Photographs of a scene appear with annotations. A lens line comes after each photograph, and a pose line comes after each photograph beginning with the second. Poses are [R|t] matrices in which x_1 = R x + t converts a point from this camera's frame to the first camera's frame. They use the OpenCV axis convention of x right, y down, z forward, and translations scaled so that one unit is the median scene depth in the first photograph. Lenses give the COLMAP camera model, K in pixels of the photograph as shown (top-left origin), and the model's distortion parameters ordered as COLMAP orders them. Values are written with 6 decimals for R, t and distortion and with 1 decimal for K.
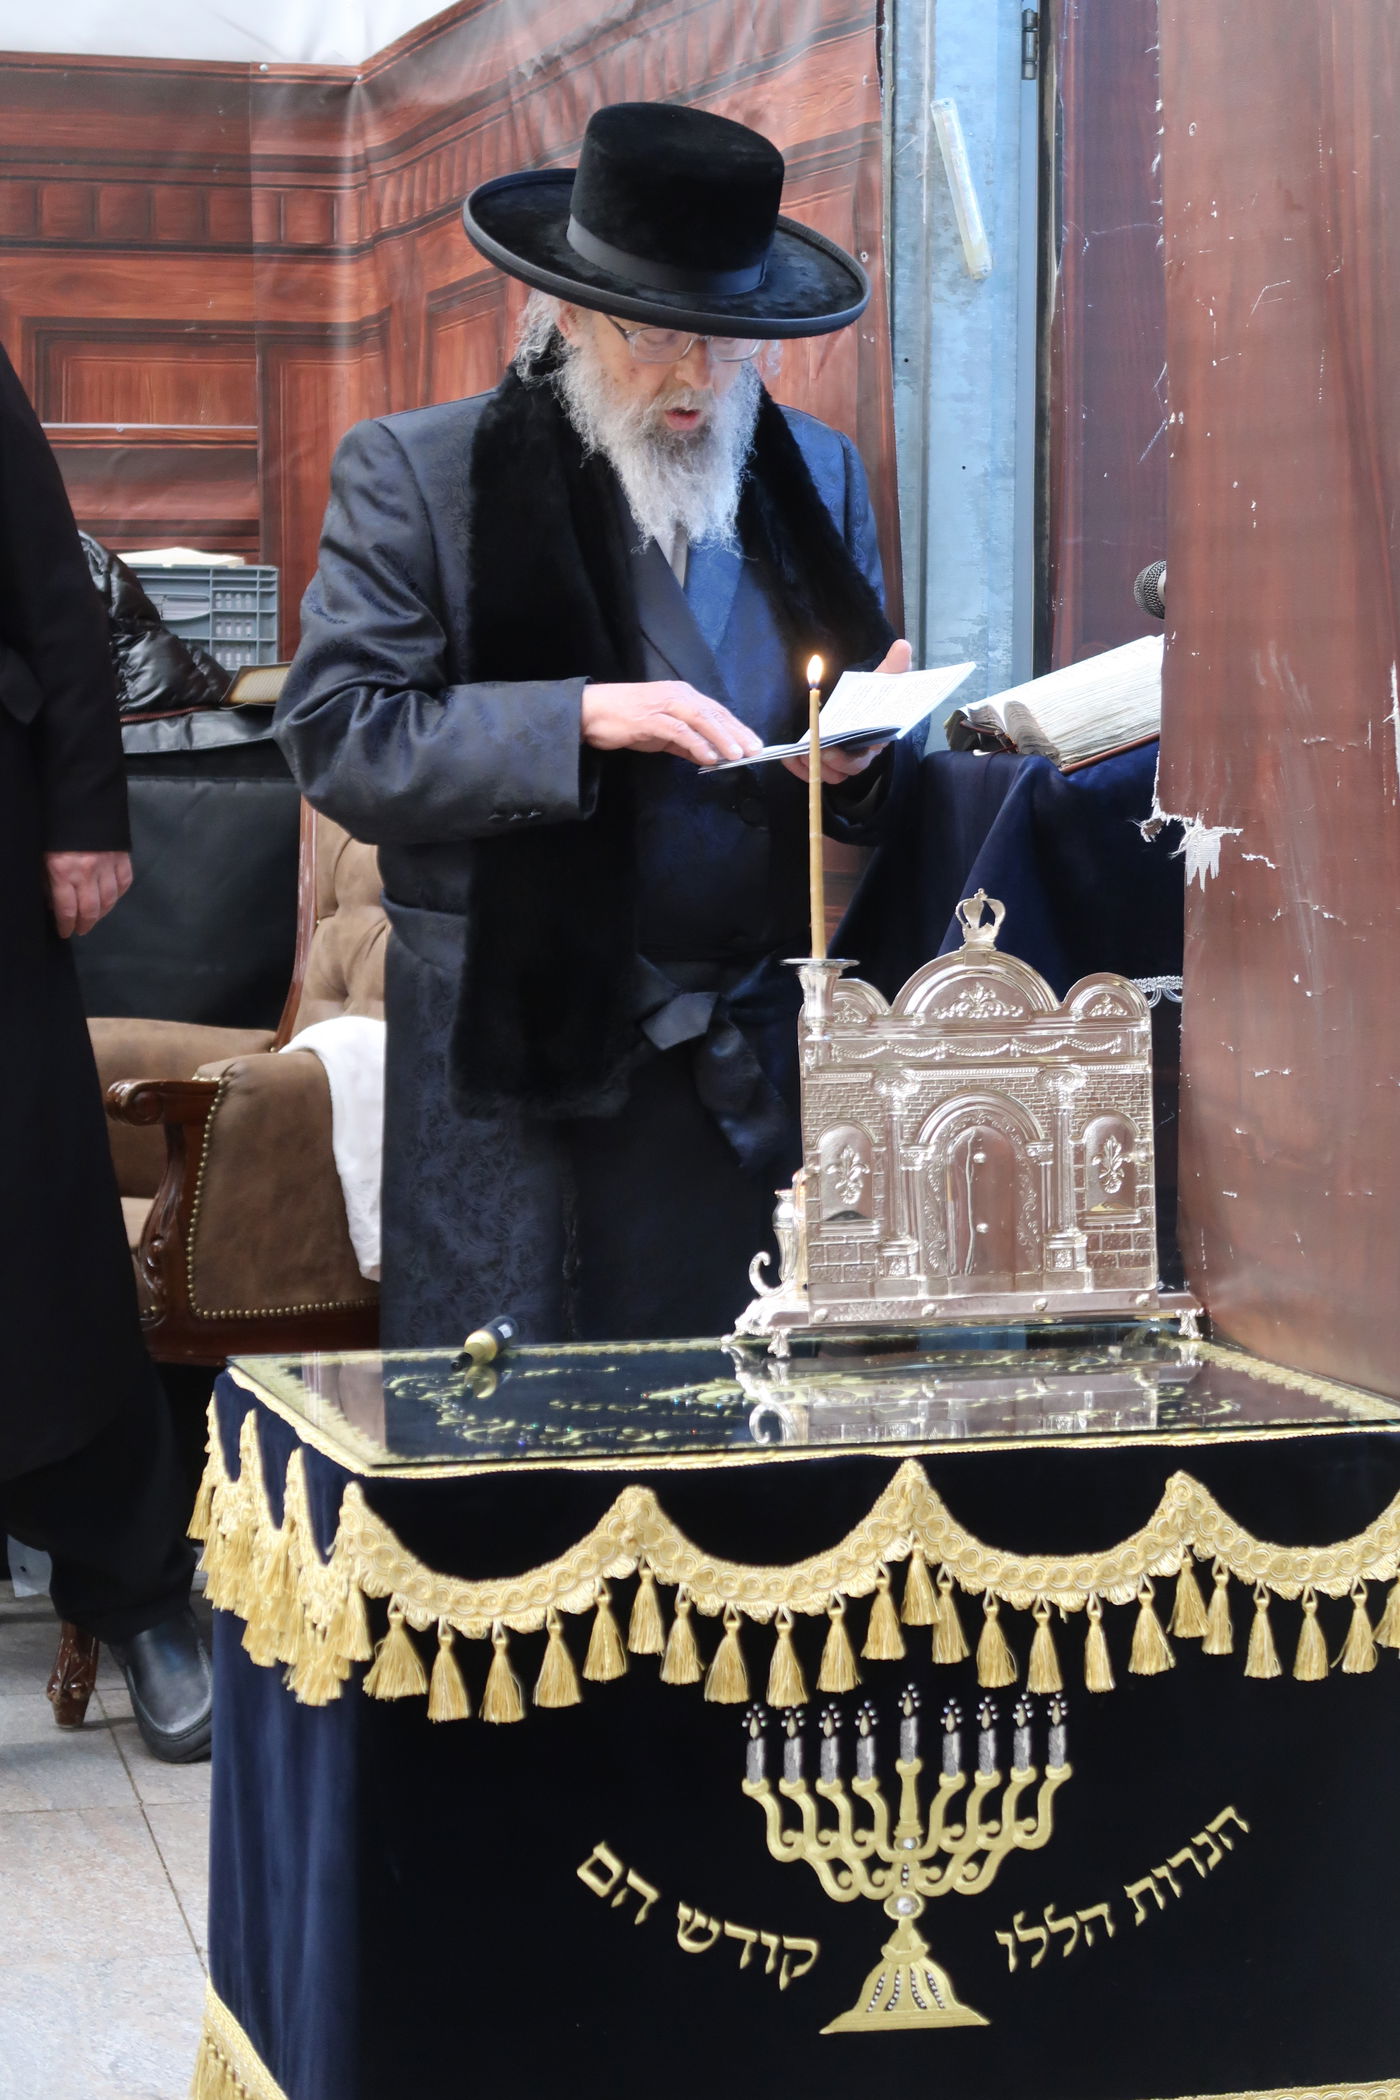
lens RADIAL K [[5004.3, 0, 842.6], [0, 5004.3, 1047.0], [0, 0, 1]] dist [0.031307, -0.418893]
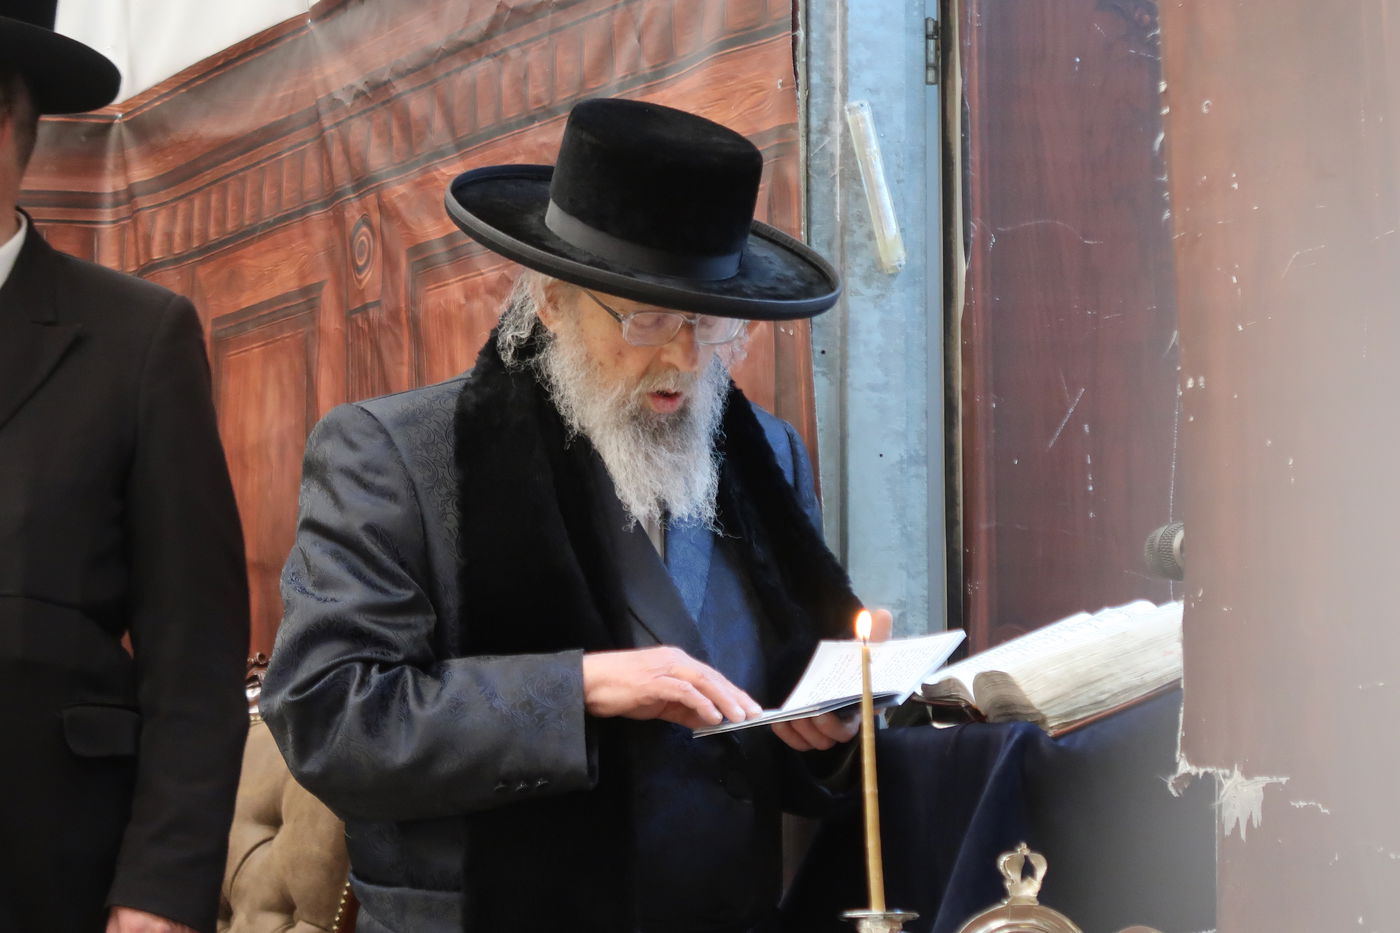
lens RADIAL K [[4965.3, 0, 699.9], [0, 4965.3, 420.8], [0, 0, 1]] dist [0.030143, 0.225499]
pose [[0.995251, -0.009232, 0.096906, -0.132140], [0.023080, 0.989488, -0.142764, 0.025447], [-0.094569, 0.144322, 0.985001, 0.003074]]
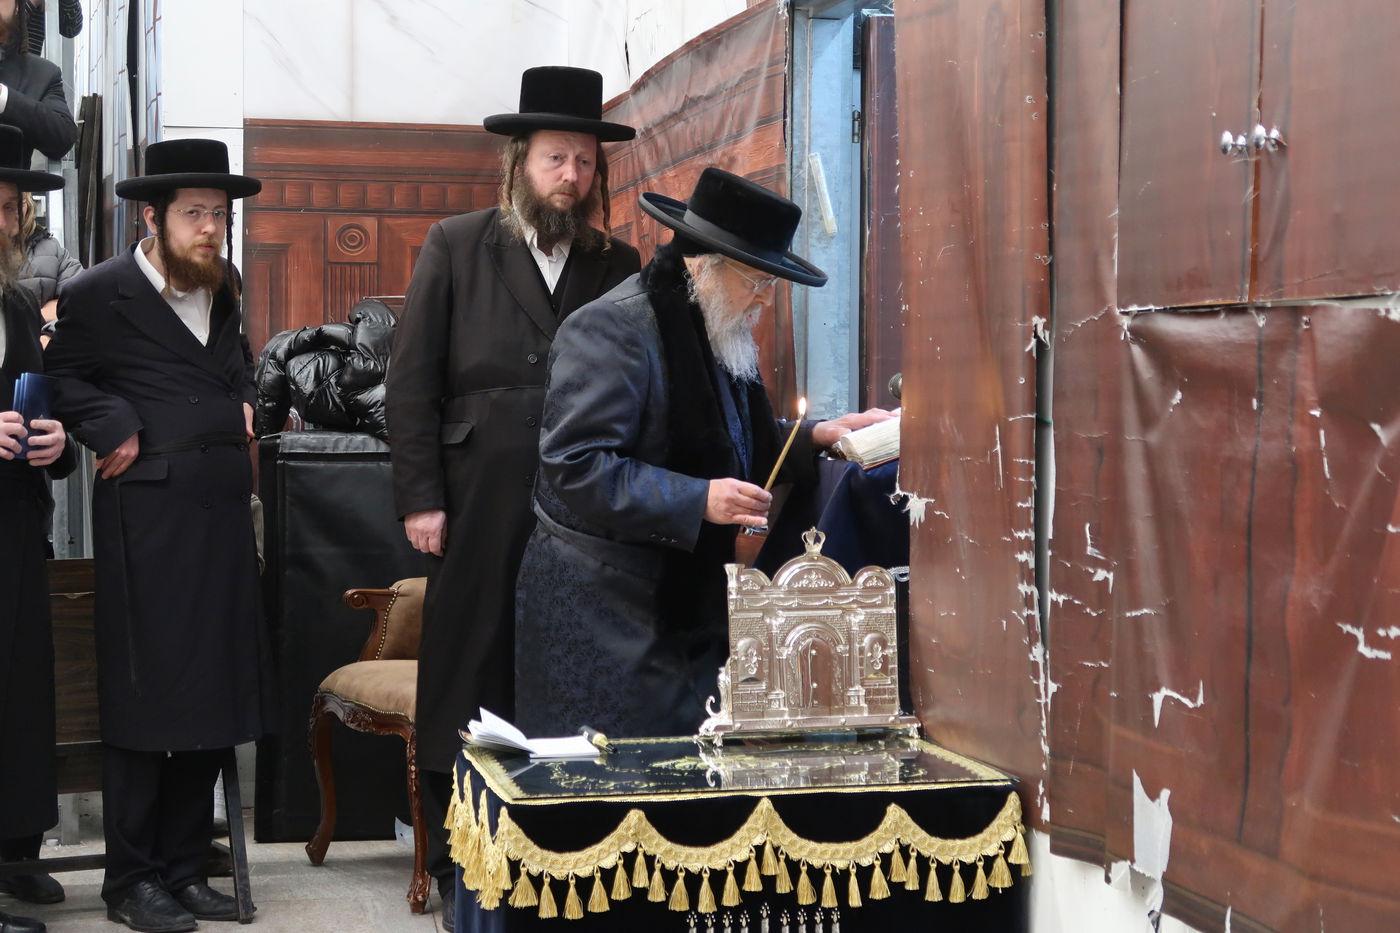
lens RADIAL K [[2419.8, 0, 700.0], [0, 2419.8, 466.5], [0, 0, 1]] dist [0.034673, -0.057242]
pose [[0.997875, -0.000396, -0.065153, 0.045689], [-0.002402, 0.999078, -0.042854, -0.012626], [0.065110, 0.042919, 0.996955, -0.036348]]
